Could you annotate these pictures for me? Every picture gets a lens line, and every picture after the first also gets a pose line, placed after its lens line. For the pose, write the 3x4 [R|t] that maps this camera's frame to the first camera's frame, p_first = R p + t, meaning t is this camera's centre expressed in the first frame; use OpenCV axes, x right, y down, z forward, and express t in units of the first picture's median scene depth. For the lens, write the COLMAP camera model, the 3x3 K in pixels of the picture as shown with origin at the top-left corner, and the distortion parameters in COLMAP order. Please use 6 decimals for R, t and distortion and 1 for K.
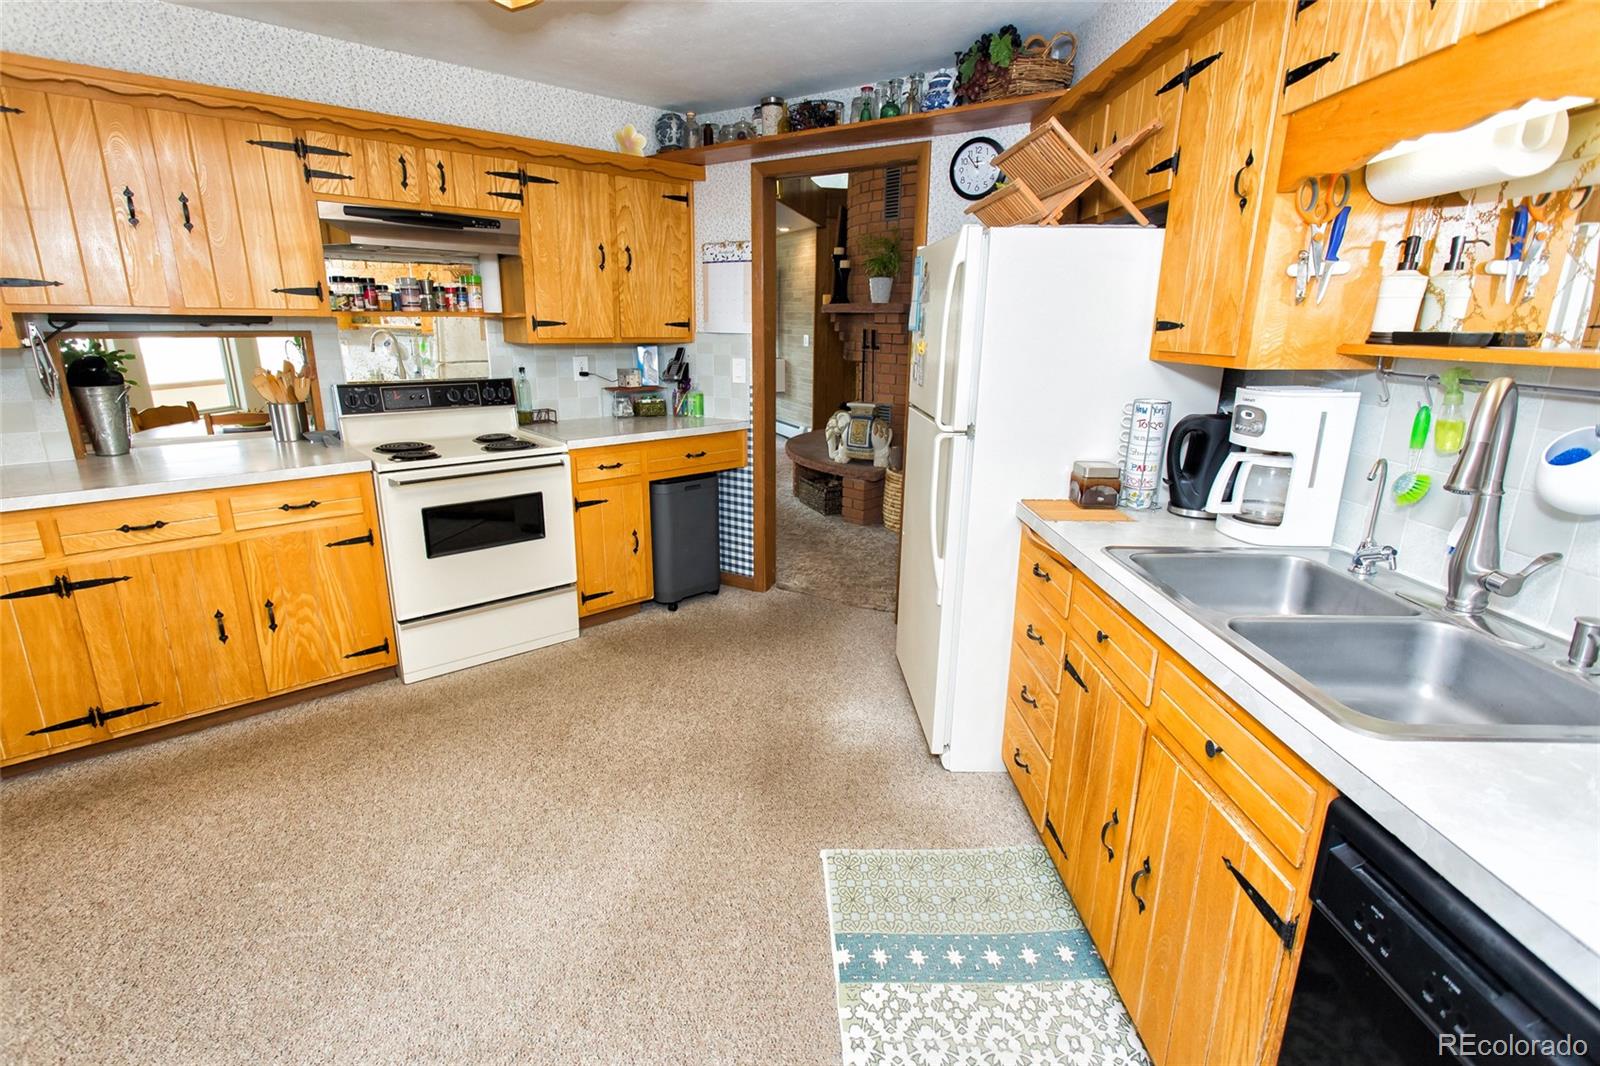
lens RADIAL K [[748.1, 0, 774.5], [0, 748.1, 526.2], [0, 0, 1]] dist [-0.002149, 0.003728]
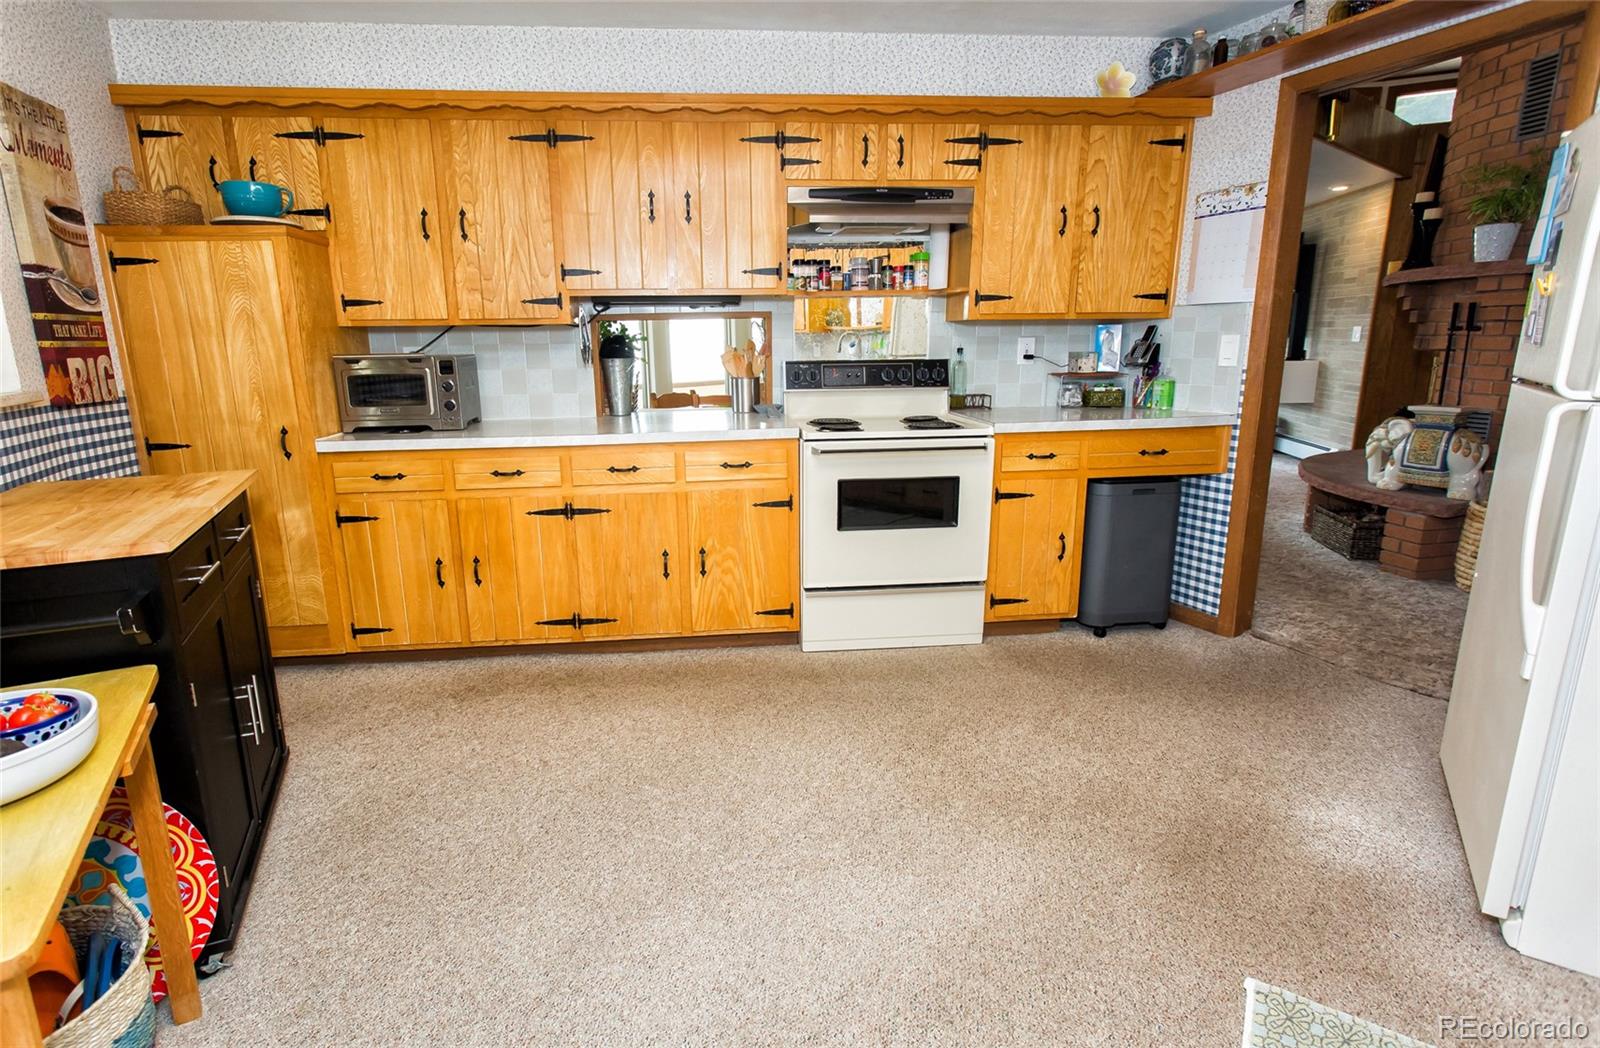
lens RADIAL K [[795.1, 0, 751.8], [0, 795.1, 519.5], [0, 0, 1]] dist [-0.001706, 0.010020]
pose [[0.822729, 0.108581, -0.557968, 0.029540], [-0.128750, 0.991672, 0.003137, 0.034663], [0.553662, 0.069257, 0.829857, 0.045887]]
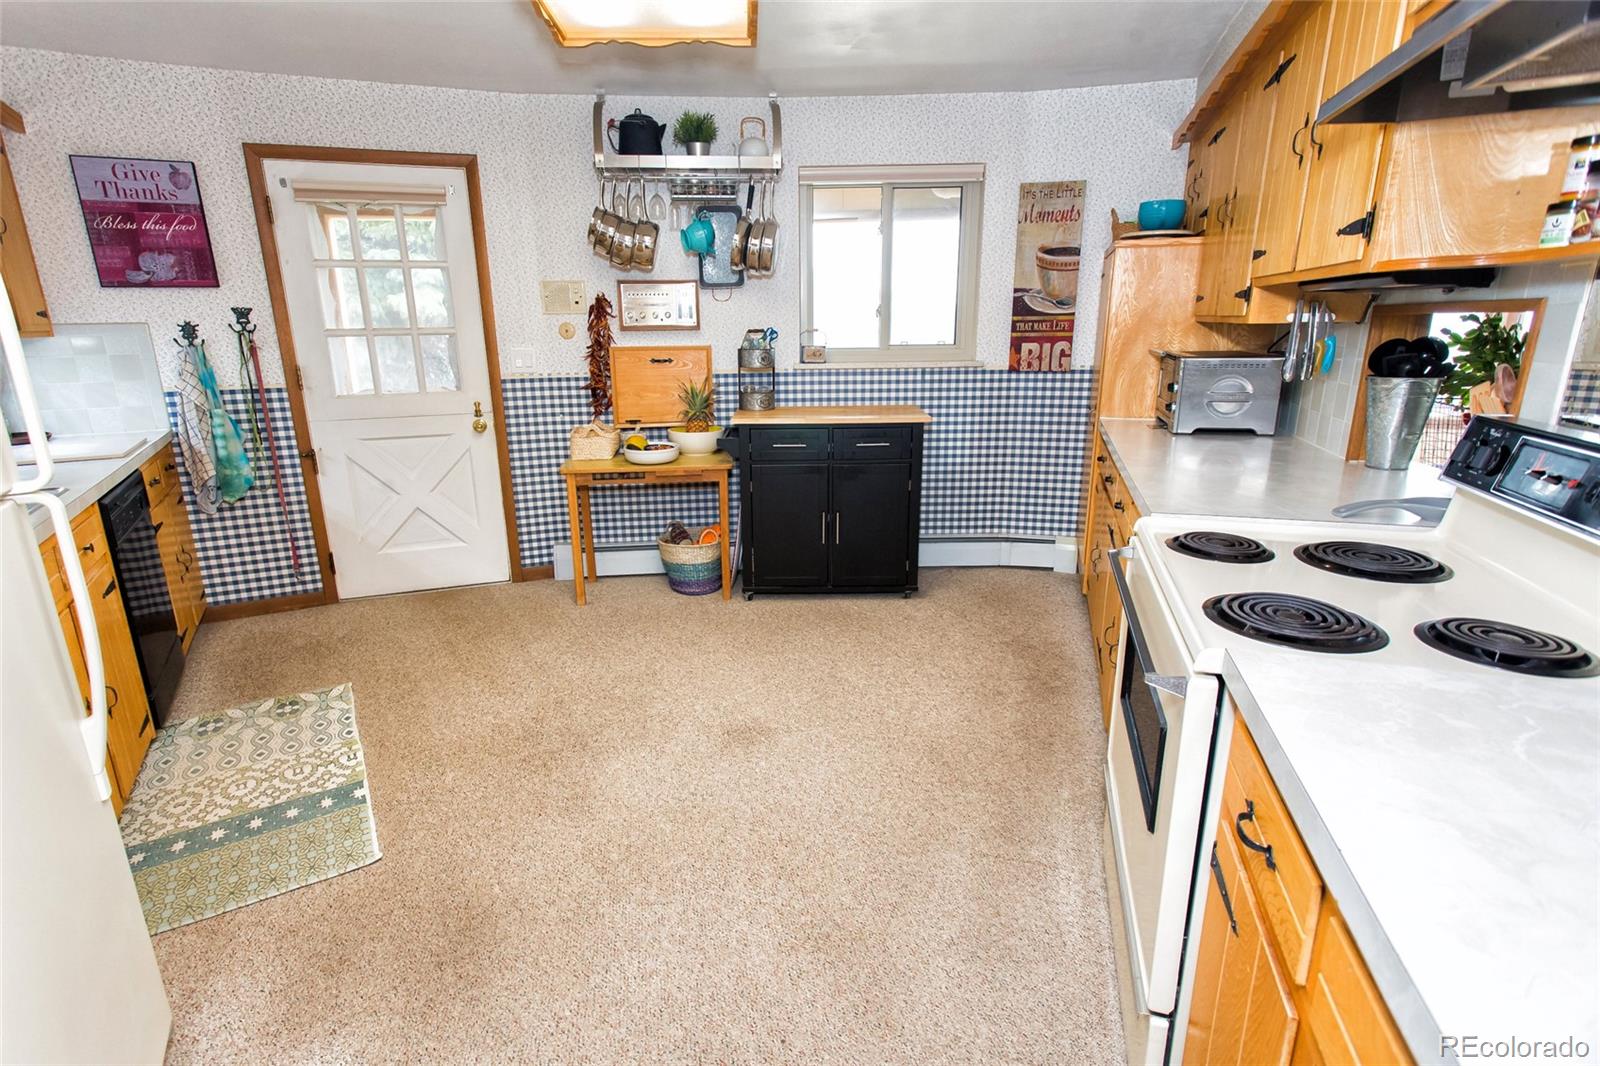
lens RADIAL K [[747.6, 0, 776.9], [0, 747.6, 524.2], [0, 0, 1]] dist [0.010460, 0.001490]
pose [[-0.851651, 0.146418, -0.503242, 0.030630], [-0.123820, 0.876796, 0.464648, -0.259239], [0.509273, 0.458029, -0.728595, 1.024432]]
